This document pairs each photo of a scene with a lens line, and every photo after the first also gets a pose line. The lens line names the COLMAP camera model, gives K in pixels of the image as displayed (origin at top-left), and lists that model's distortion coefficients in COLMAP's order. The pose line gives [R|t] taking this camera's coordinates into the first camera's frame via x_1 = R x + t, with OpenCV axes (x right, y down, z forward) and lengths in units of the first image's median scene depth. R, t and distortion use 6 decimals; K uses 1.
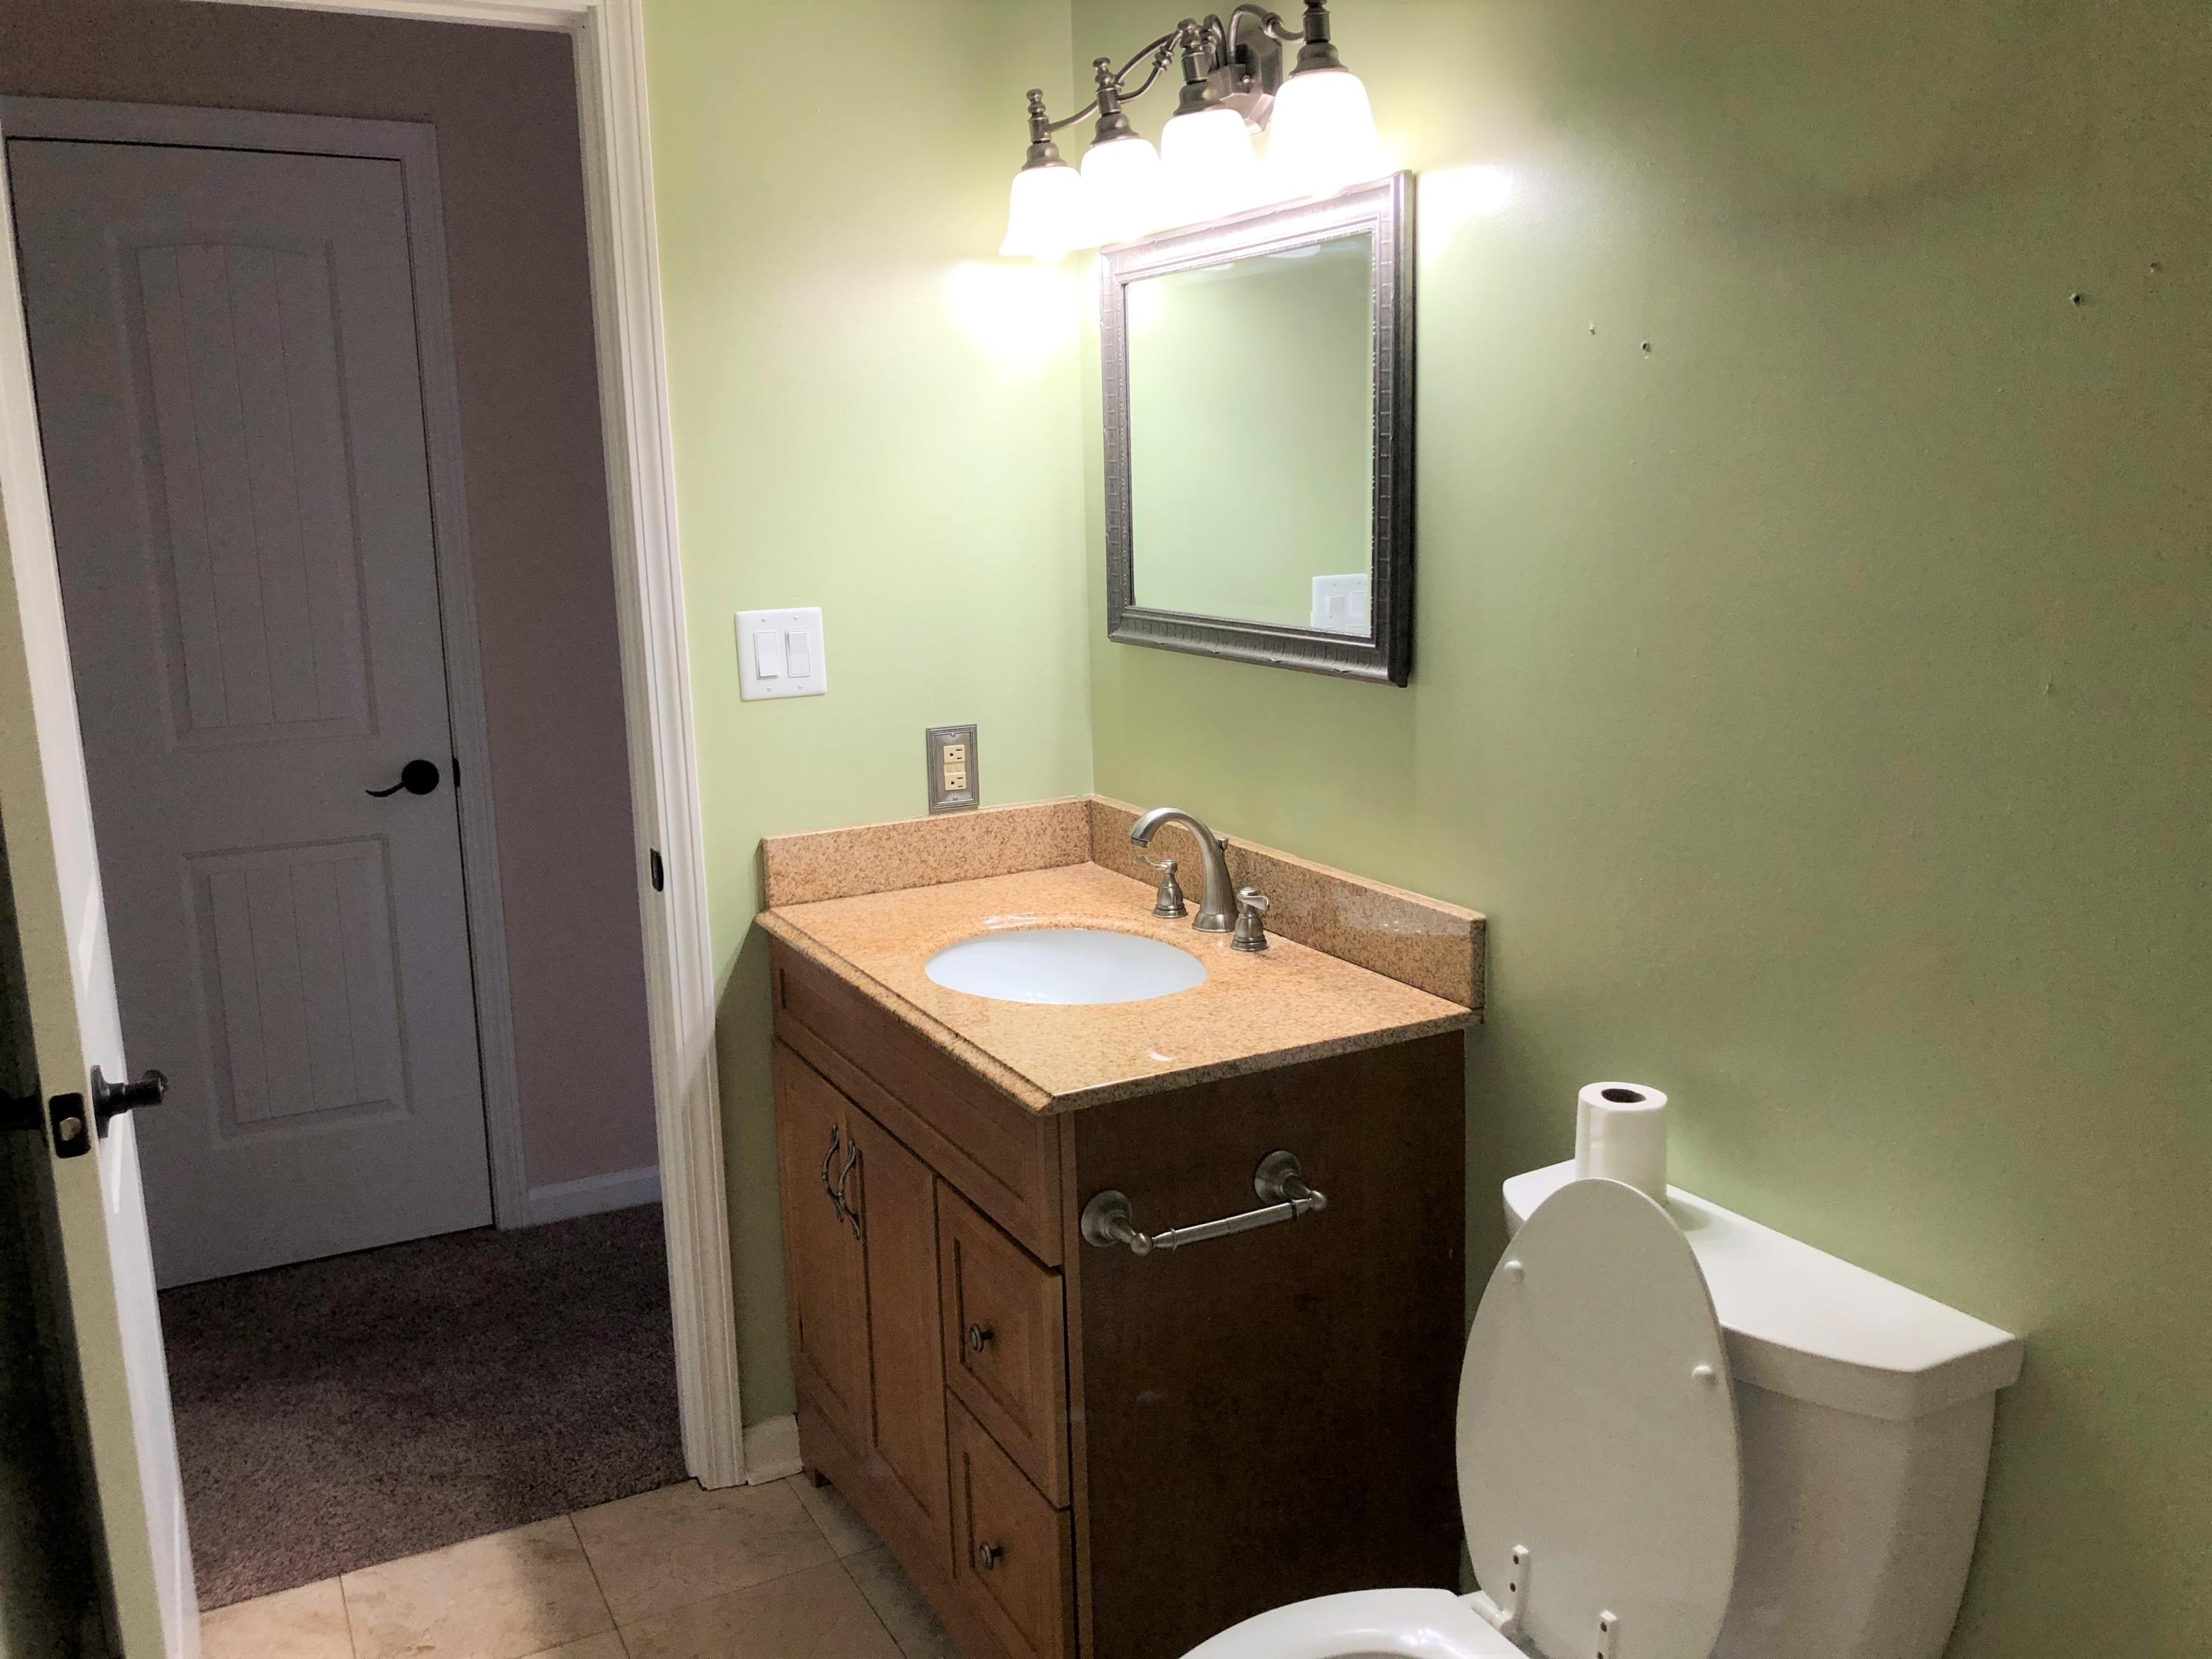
lens RADIAL K [[1854.8, 0, 1122.6], [0, 1854.8, 844.3], [0, 0, 1]] dist [0.090694, -0.080193]
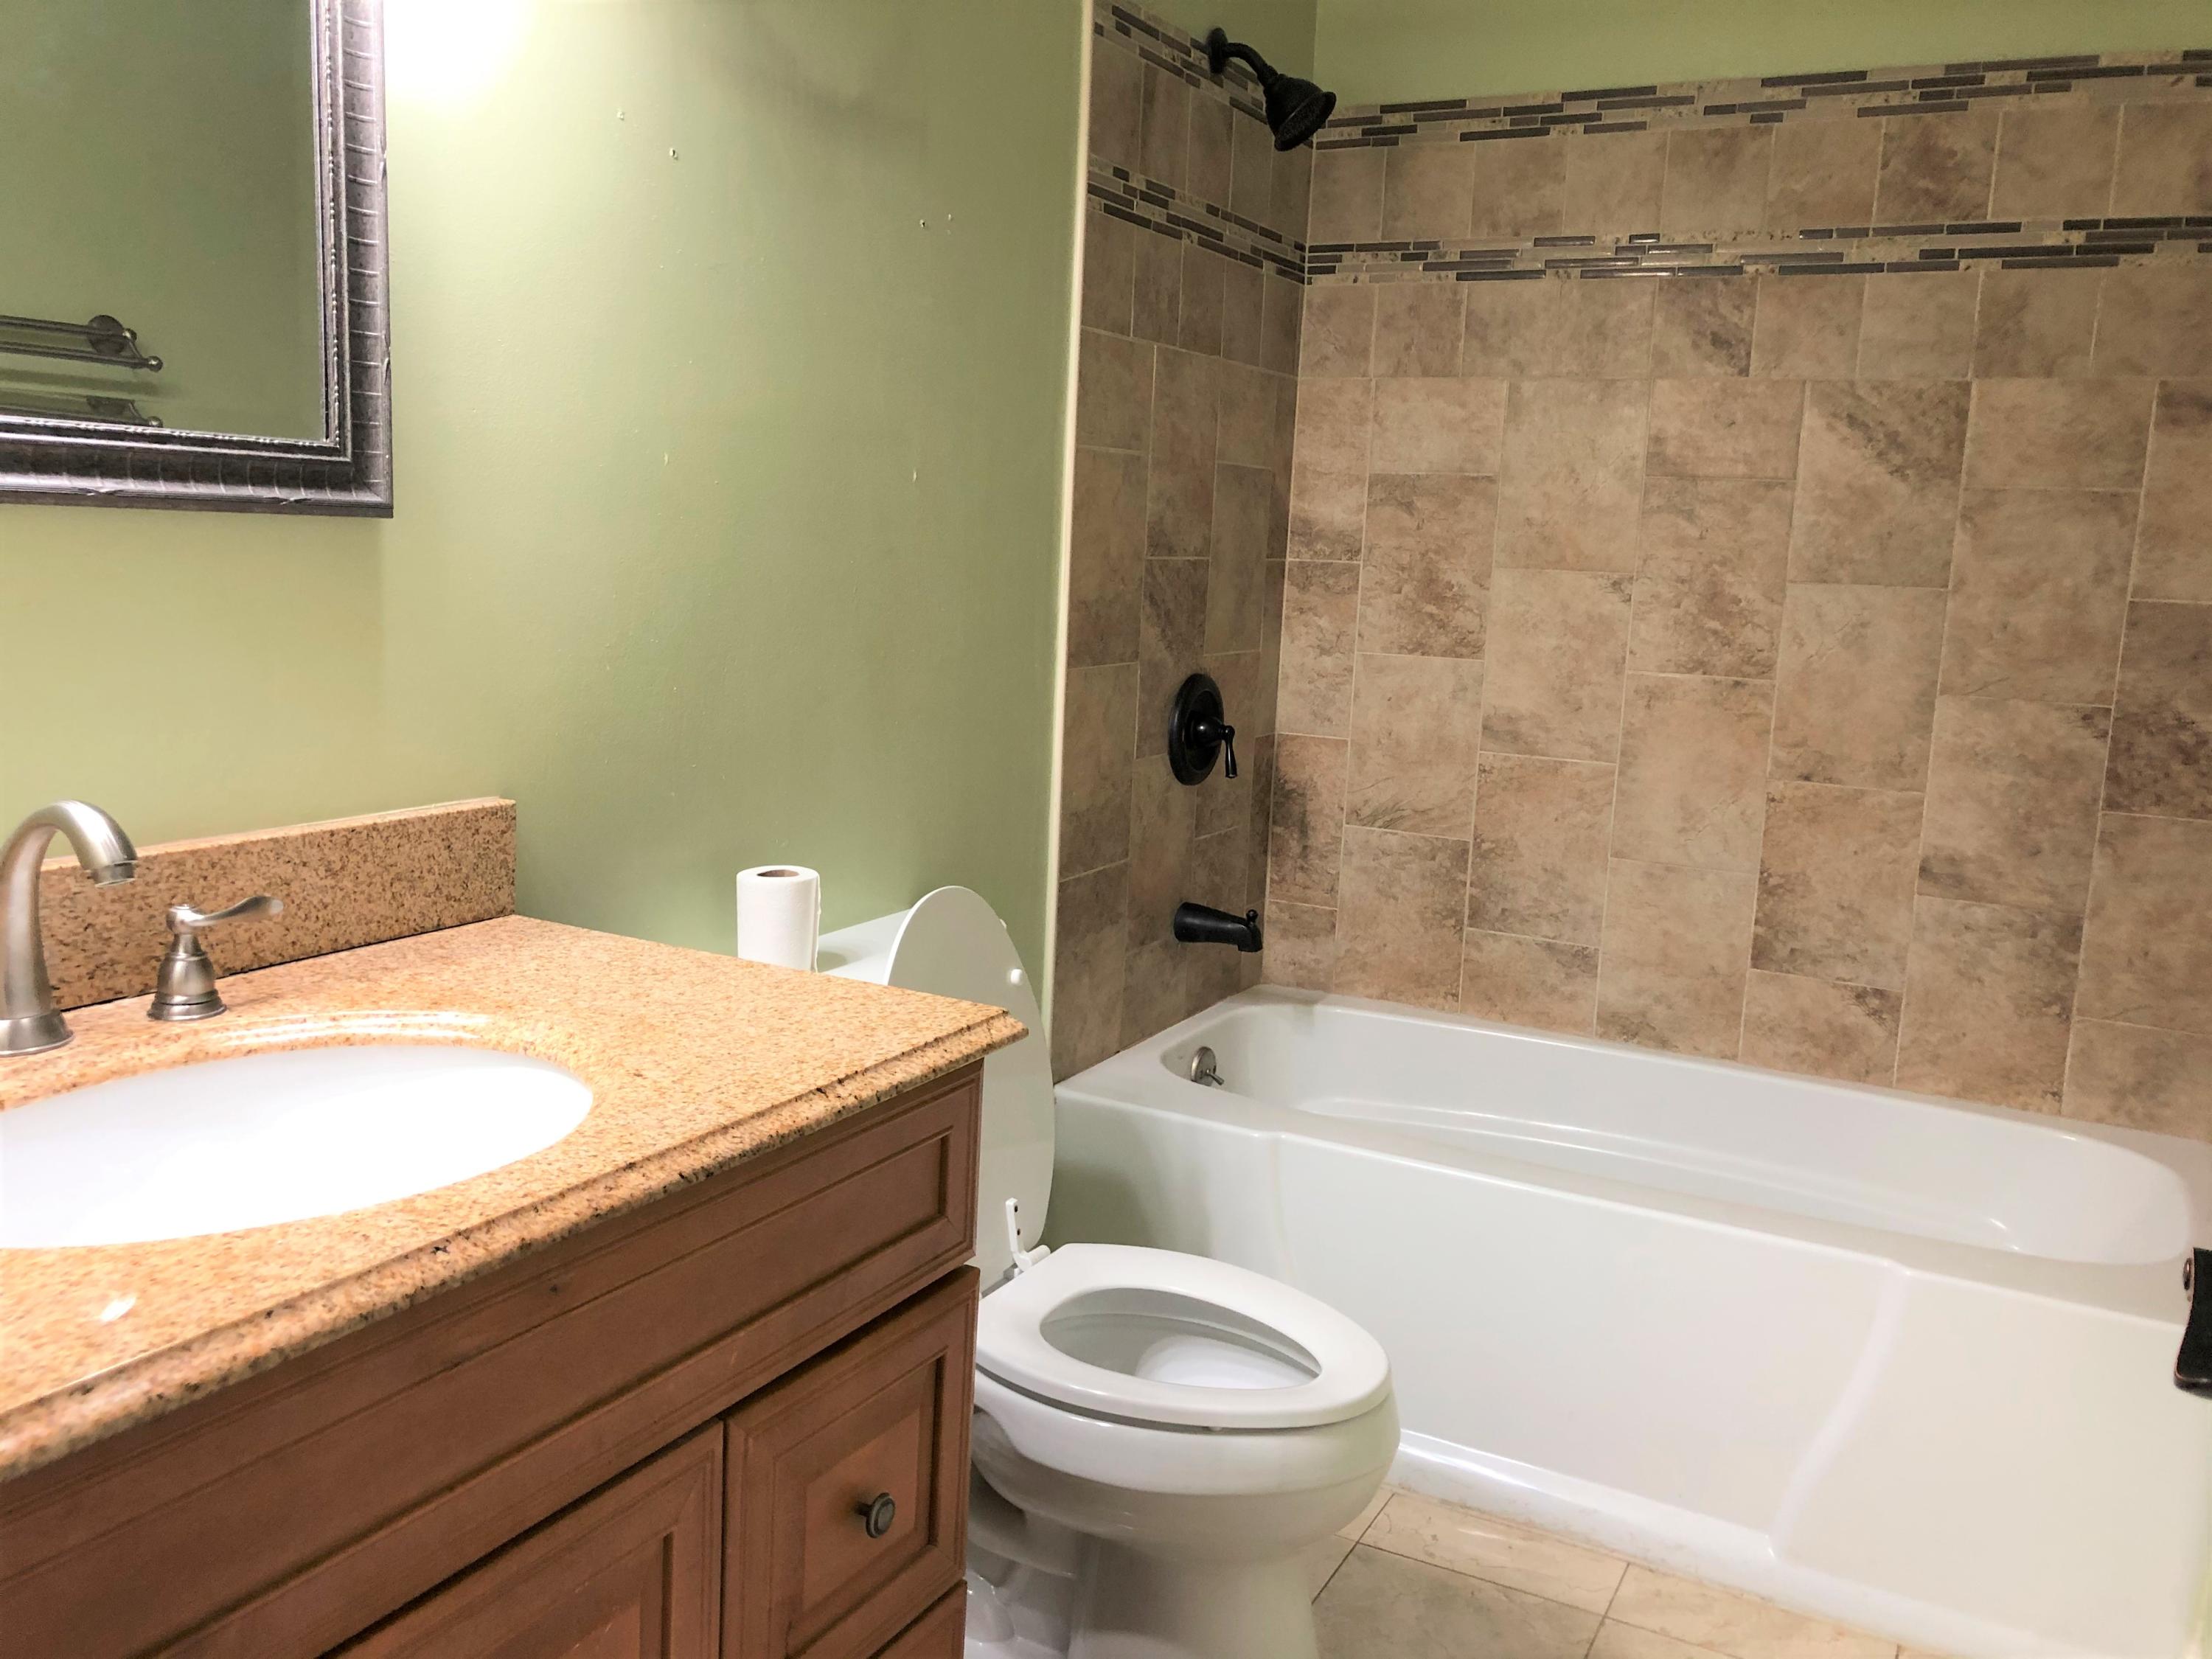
lens RADIAL K [[1854.8, 0, 1122.6], [0, 1854.8, 844.3], [0, 0, 1]] dist [0.090694, -0.080193]
pose [[-0.560836, -0.146946, 0.814782, -0.611106], [0.122963, 0.958425, 0.257492, -0.116305], [-0.818745, 0.244599, -0.519450, 1.178163]]
